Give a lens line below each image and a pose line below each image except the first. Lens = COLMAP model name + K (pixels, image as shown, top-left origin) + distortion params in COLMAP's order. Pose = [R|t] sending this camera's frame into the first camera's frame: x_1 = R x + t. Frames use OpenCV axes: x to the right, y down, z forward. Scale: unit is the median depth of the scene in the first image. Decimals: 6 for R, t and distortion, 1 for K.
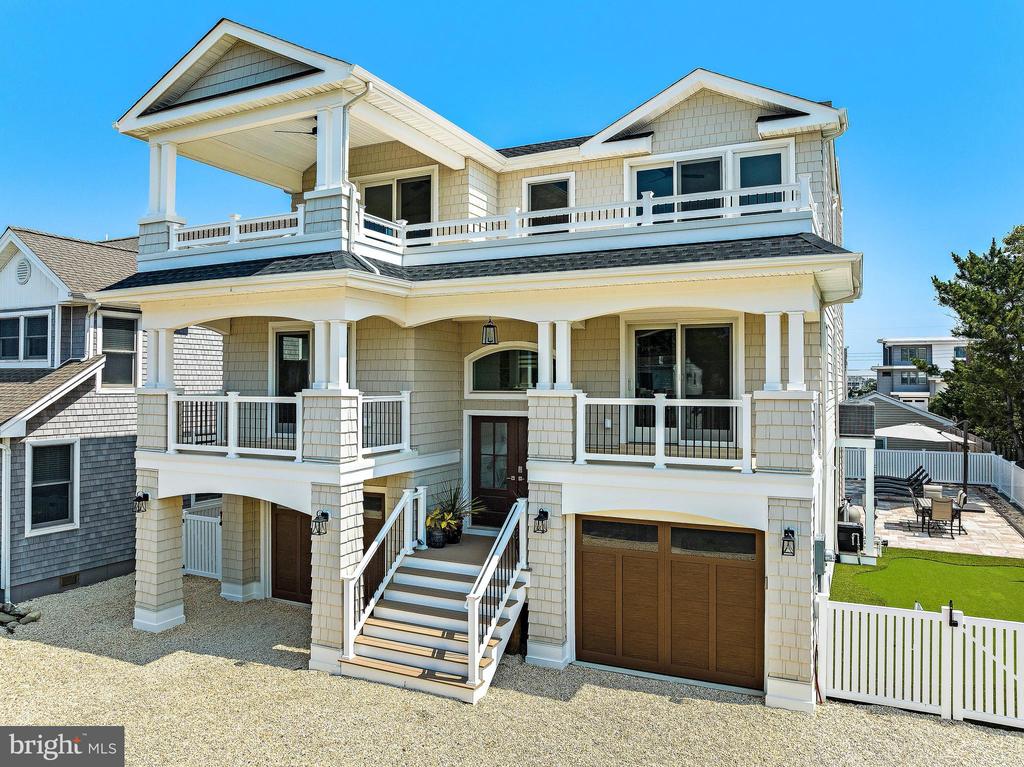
lens RADIAL K [[721.6, 0, 512.0], [0, 721.6, 383.5], [0, 0, 1]] dist [-0.030491, 0.000438]
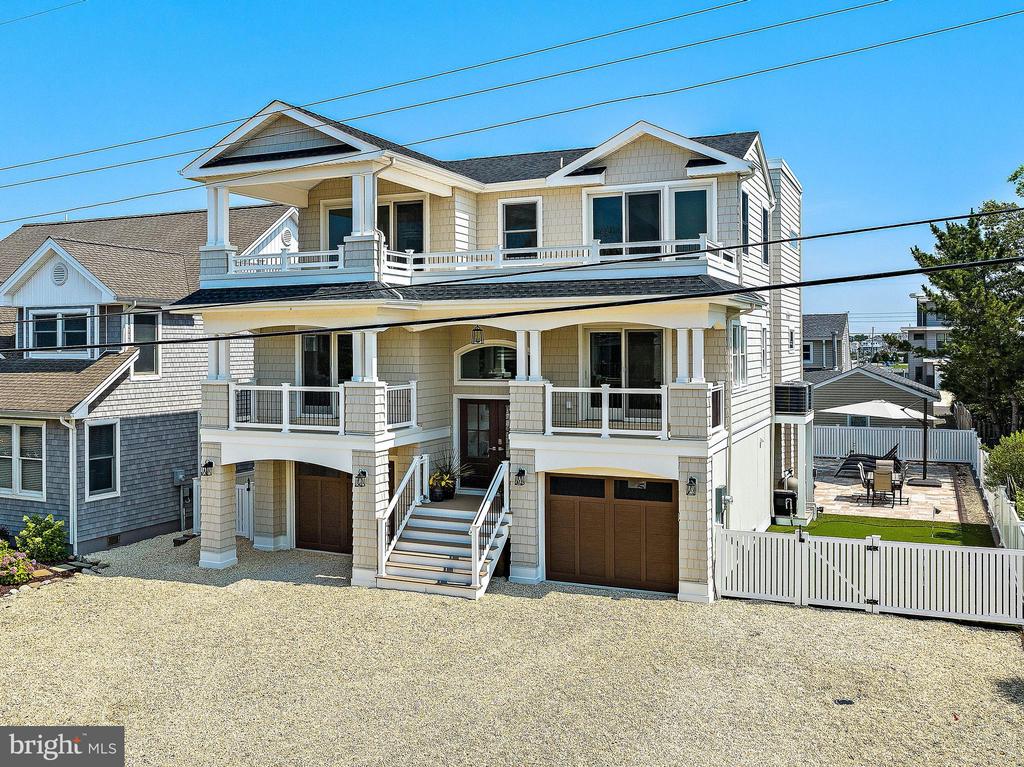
lens RADIAL K [[976.1, 0, 441.7], [0, 976.1, 356.7], [0, 0, 1]] dist [-0.019641, -0.005642]
pose [[0.999939, -0.005790, -0.009414, -0.080680], [0.005913, 0.999897, 0.013112, -0.056884], [0.009337, -0.013167, 0.999870, -0.769096]]
